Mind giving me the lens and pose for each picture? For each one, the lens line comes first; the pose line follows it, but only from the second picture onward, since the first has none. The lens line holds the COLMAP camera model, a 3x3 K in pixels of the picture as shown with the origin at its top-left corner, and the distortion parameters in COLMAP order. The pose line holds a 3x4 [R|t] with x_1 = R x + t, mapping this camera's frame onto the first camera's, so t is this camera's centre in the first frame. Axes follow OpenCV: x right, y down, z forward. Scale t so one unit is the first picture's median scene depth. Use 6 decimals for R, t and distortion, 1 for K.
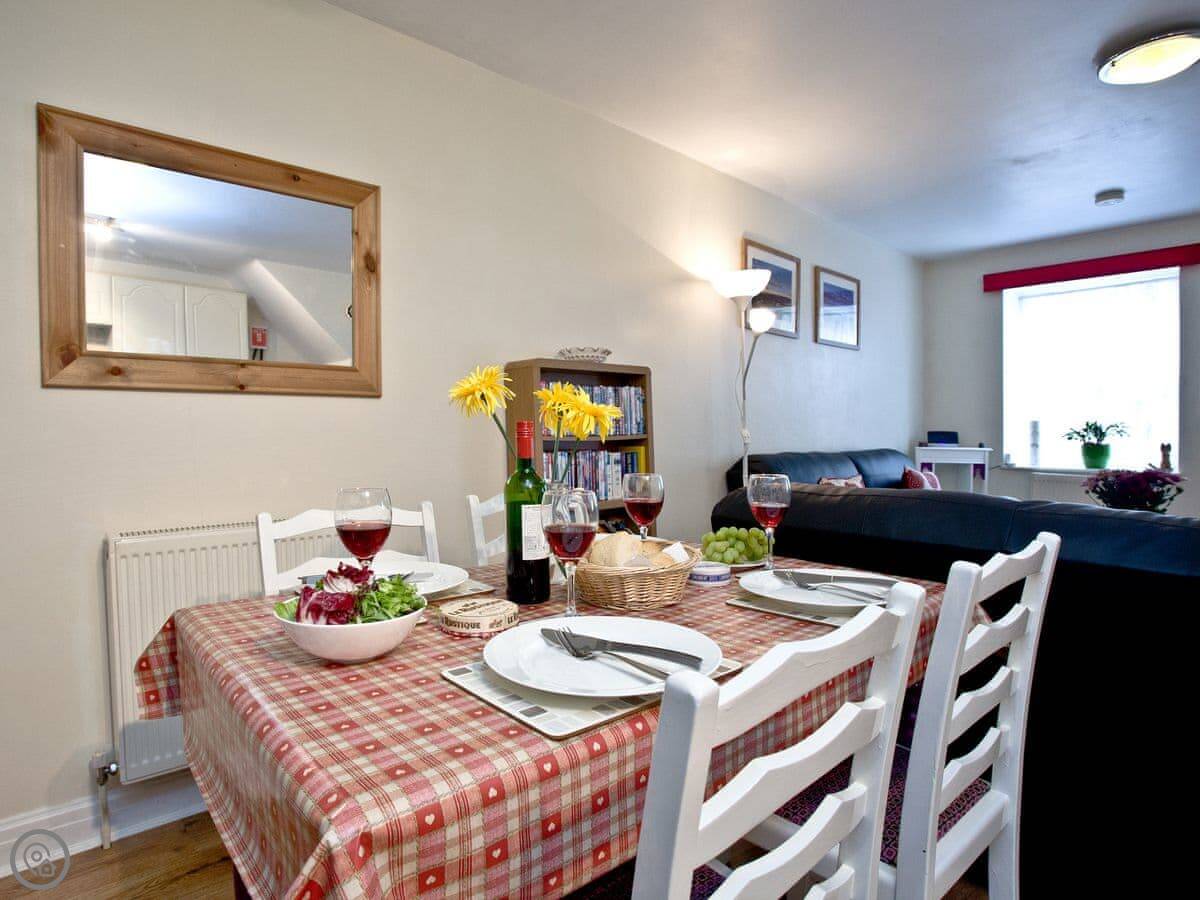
lens RADIAL K [[693.7, 0, 604.9], [0, 693.7, 439.8], [0, 0, 1]] dist [-0.036582, -0.001909]
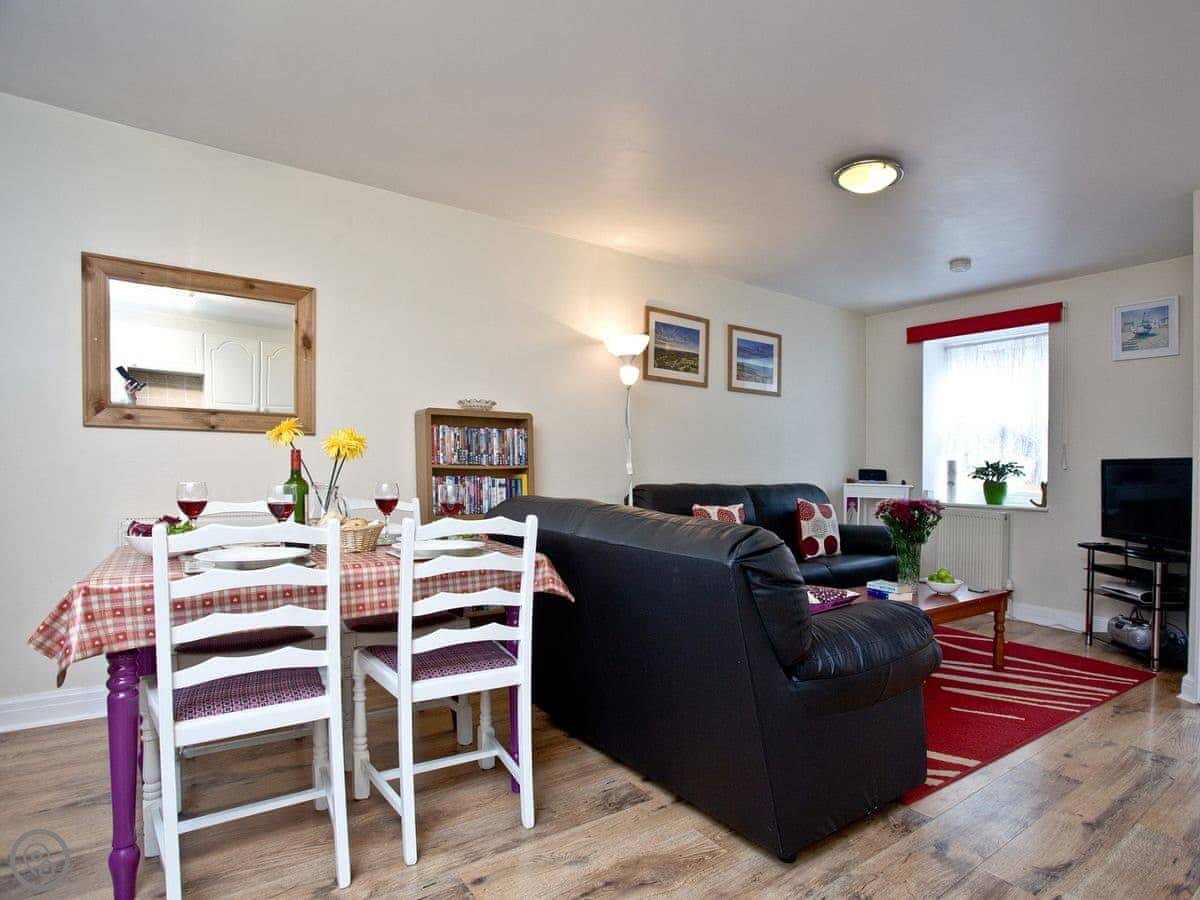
lens RADIAL K [[693.7, 0, 603.8], [0, 693.7, 452.6], [0, 0, 1]] dist [-0.036582, -0.001909]
pose [[0.992489, 0.012232, -0.121718, 0.359896], [-0.016489, 0.999285, -0.034031, 0.010617], [0.121215, 0.035782, 0.991981, -0.268946]]
